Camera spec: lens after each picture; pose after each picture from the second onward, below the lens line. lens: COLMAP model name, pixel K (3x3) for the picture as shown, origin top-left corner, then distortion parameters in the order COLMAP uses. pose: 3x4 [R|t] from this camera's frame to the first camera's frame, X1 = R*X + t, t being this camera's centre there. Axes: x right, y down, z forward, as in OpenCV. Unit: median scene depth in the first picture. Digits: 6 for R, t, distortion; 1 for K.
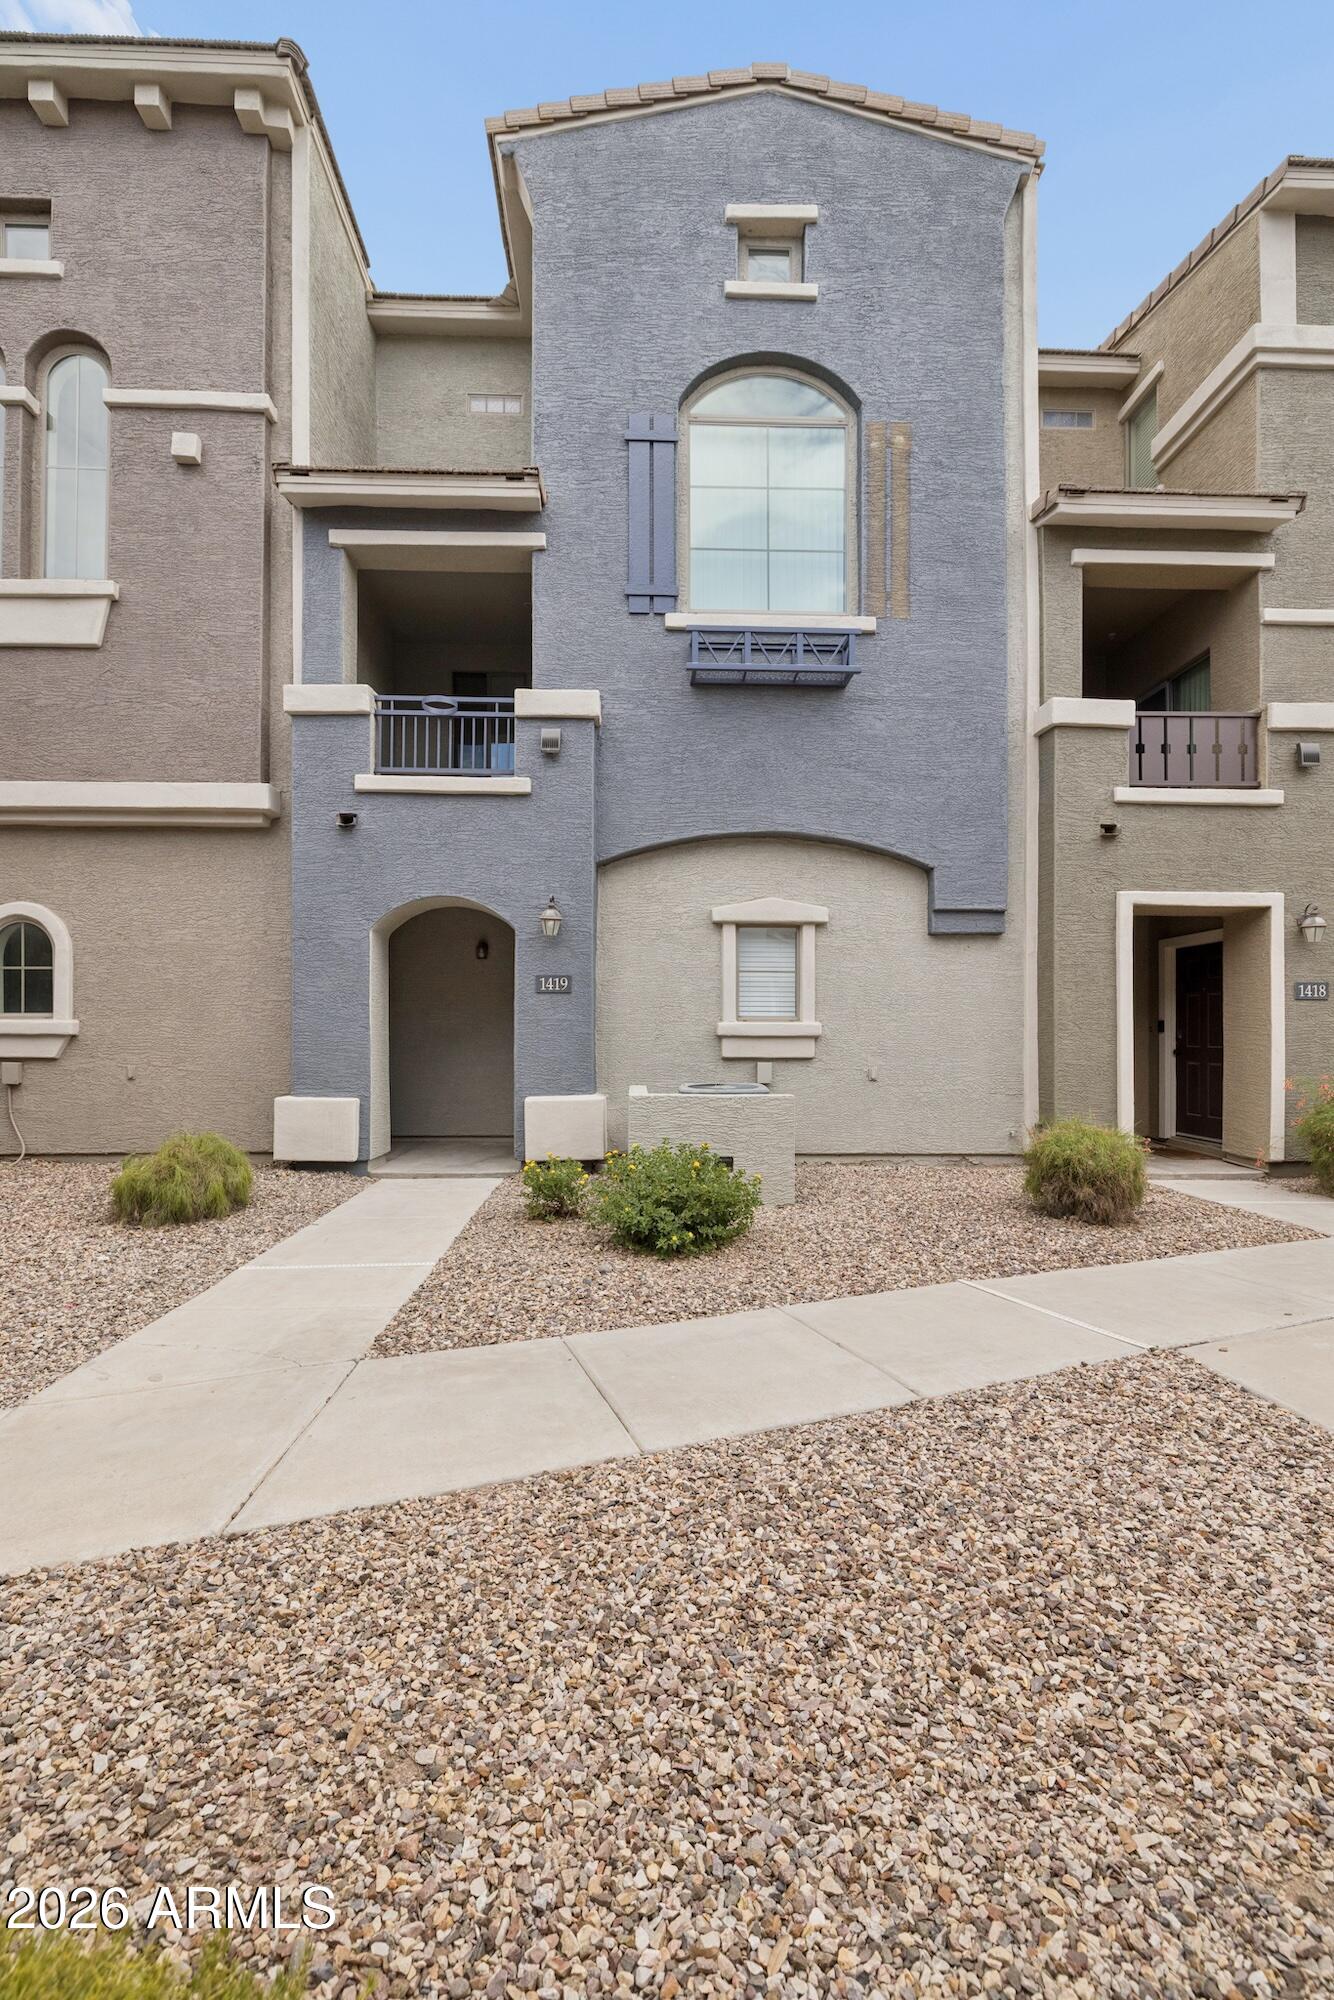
lens RADIAL K [[843.1, 0, 674.2], [0, 843.1, 1035.4], [0, 0, 1]] dist [0.004858, -0.000753]
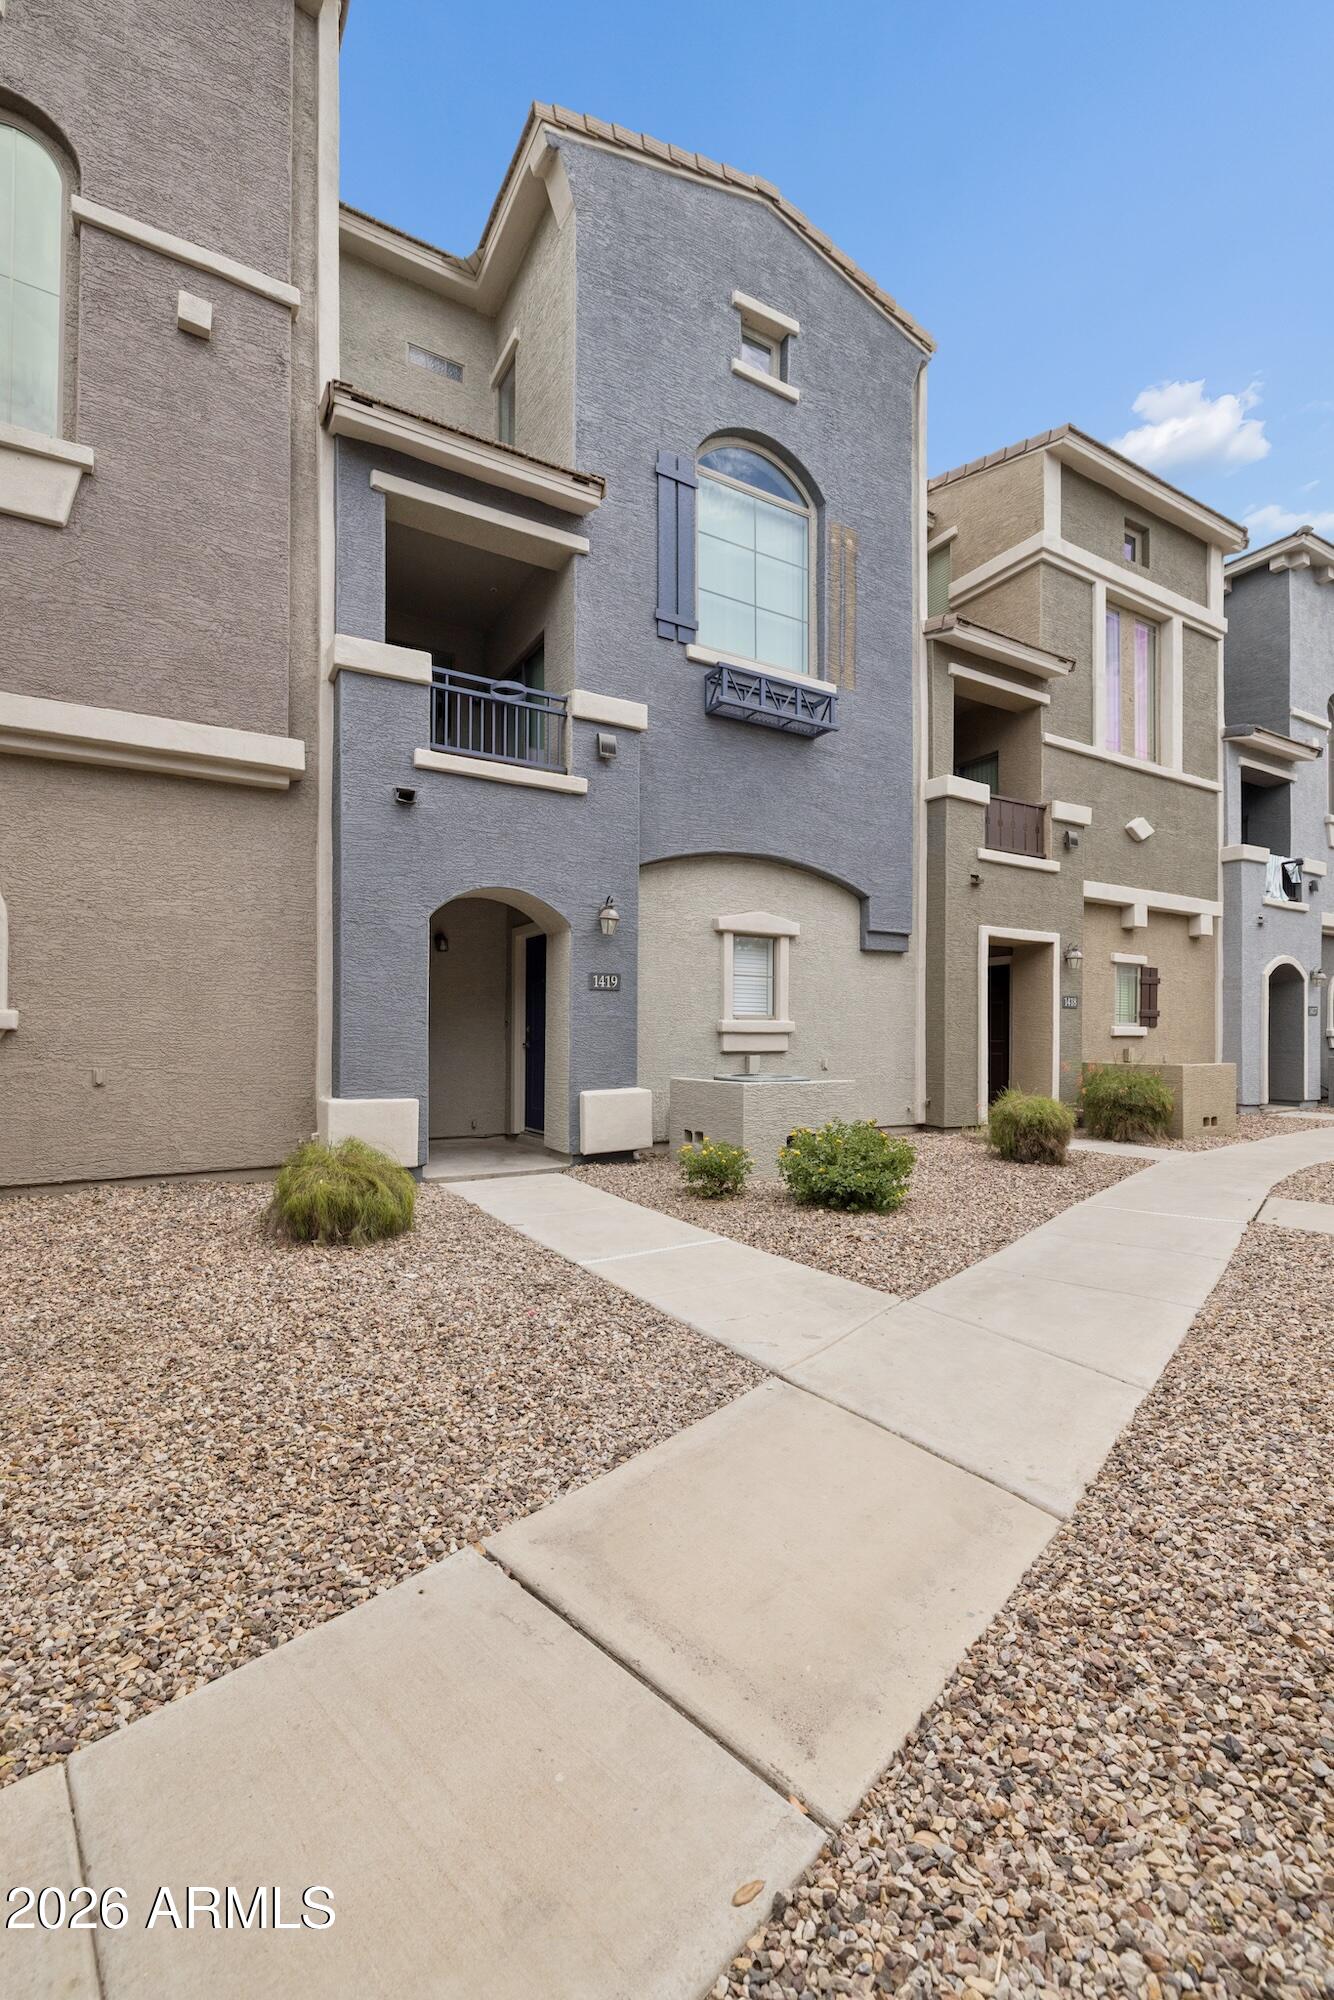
lens RADIAL K [[843.1, 0, 661.3], [0, 843.1, 1043.7], [0, 0, 1]] dist [0.004858, -0.000753]
pose [[0.879012, -0.004936, 0.476774, -0.560696], [0.001166, 0.999966, 0.008201, 0.006715], [-0.476798, -0.006653, 0.878988, 0.055987]]
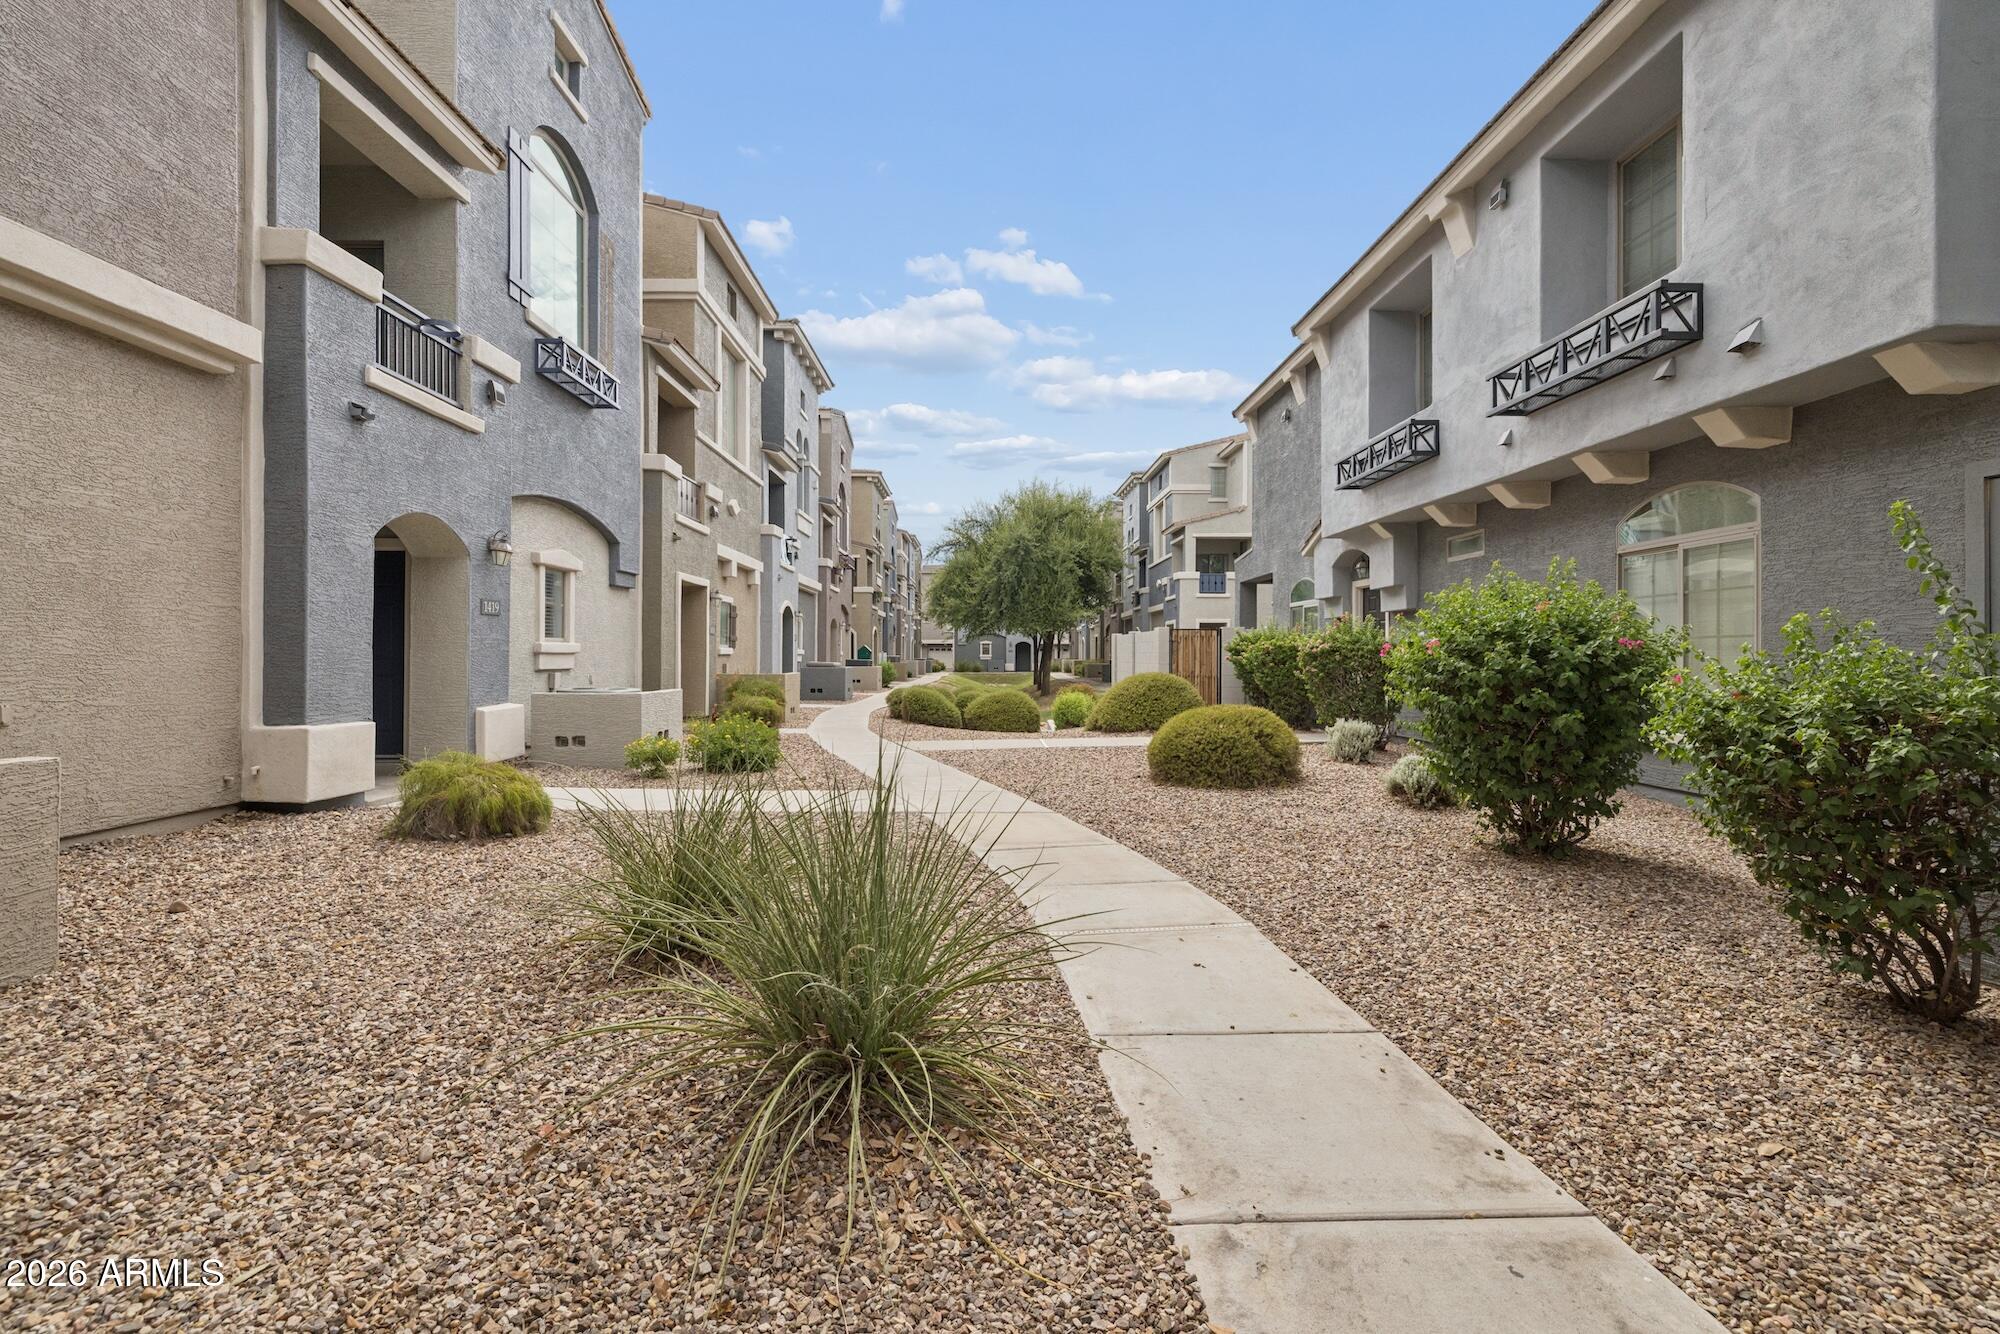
lens RADIAL K [[843.1, 0, 993.9], [0, 843.1, 665.5], [0, 0, 1]] dist [0.004858, -0.000753]
pose [[0.018298, -0.015967, 0.999705, -1.229252], [-0.007567, 0.999842, 0.016107, -0.005698], [-0.999804, -0.007859, 0.018174, 0.296969]]
